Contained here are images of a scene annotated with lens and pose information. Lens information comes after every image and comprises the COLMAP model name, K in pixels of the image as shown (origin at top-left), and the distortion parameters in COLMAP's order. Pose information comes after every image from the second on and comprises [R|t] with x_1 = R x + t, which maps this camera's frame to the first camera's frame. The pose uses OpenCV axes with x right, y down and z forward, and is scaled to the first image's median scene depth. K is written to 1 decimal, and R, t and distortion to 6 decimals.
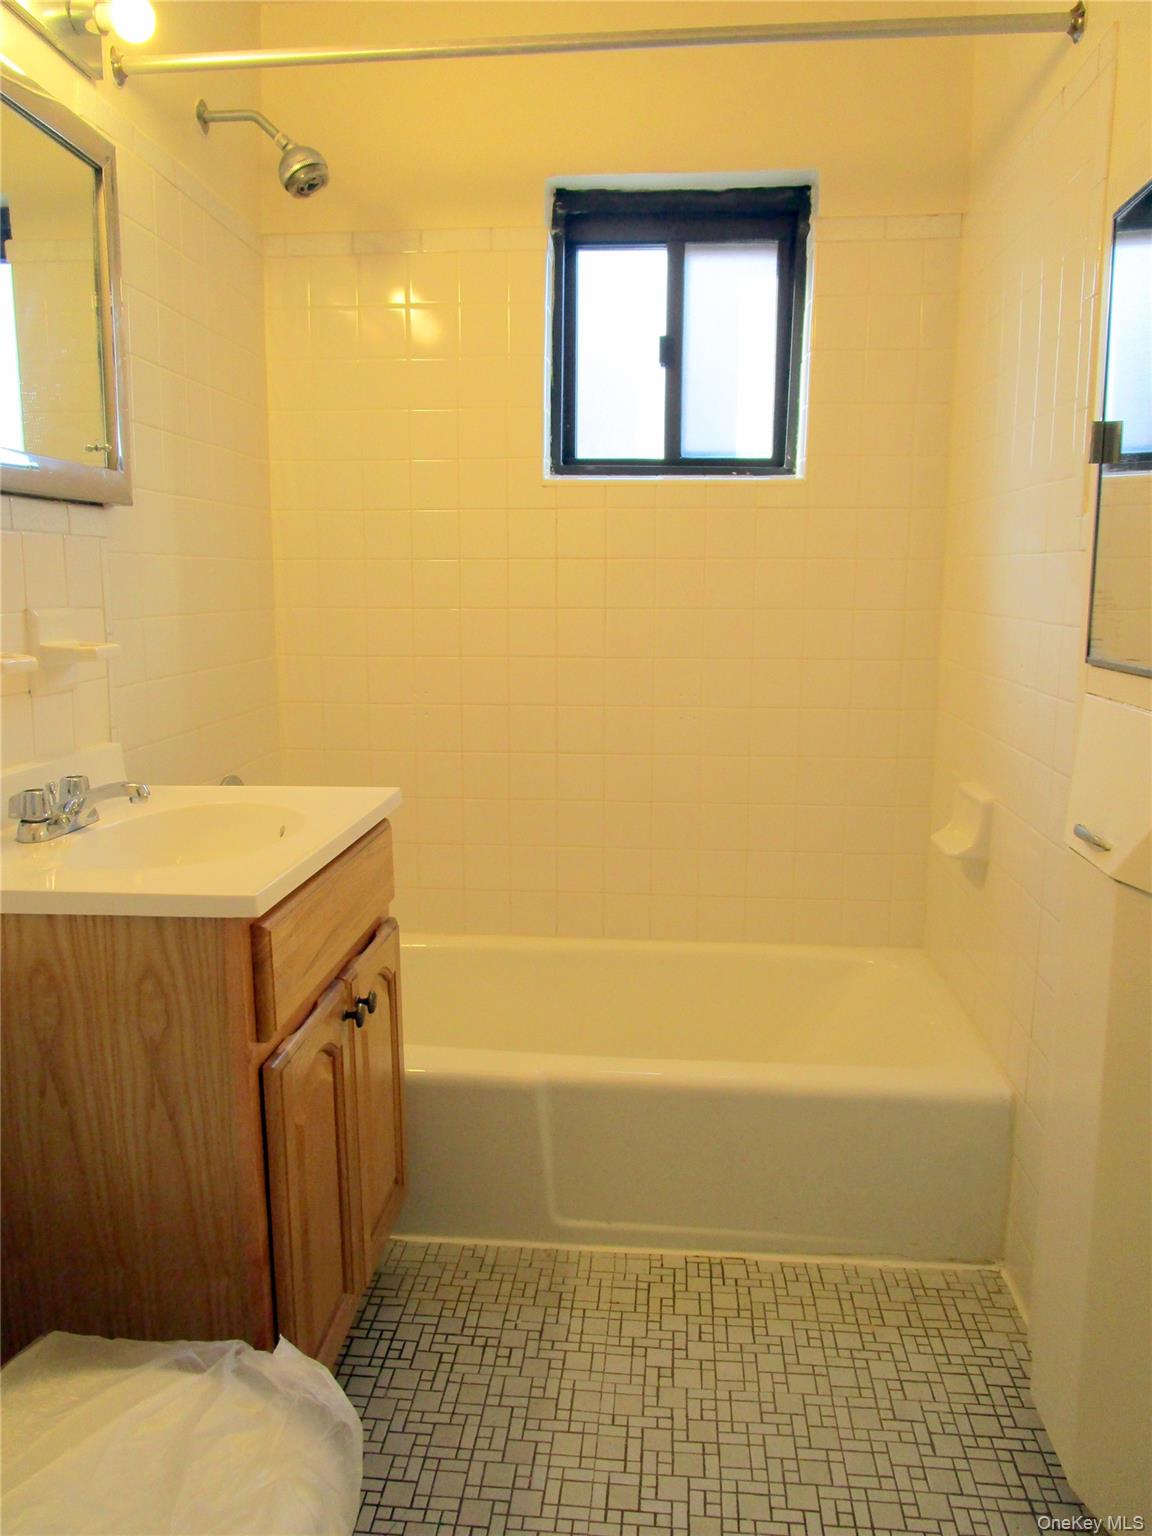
lens RADIAL K [[1079.9, 0, 585.7], [0, 1079.9, 759.4], [0, 0, 1]] dist [-0.033838, 0.014154]
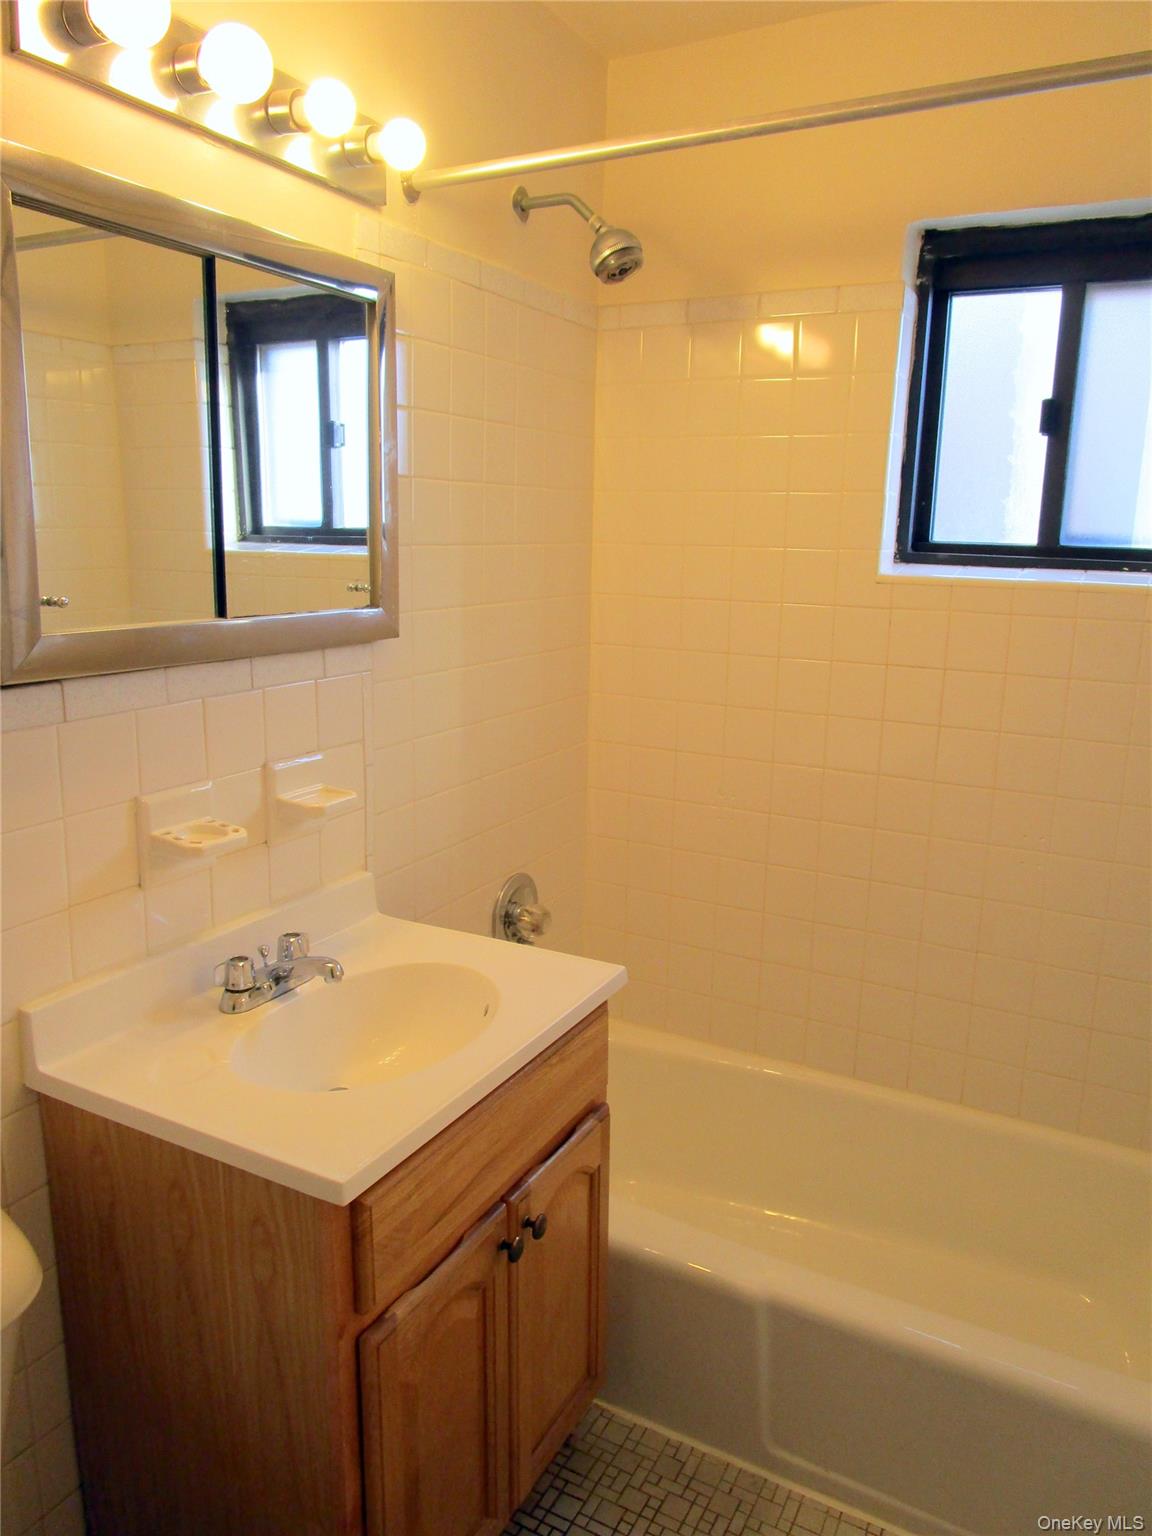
lens RADIAL K [[1079.9, 0, 582.7], [0, 1079.9, 783.1], [0, 0, 1]] dist [-0.033838, 0.014154]
pose [[0.919767, 0.100236, -0.379450, 0.115836], [-0.082606, 0.994620, 0.062508, -0.169532], [0.383674, -0.026147, 0.923098, 0.138119]]
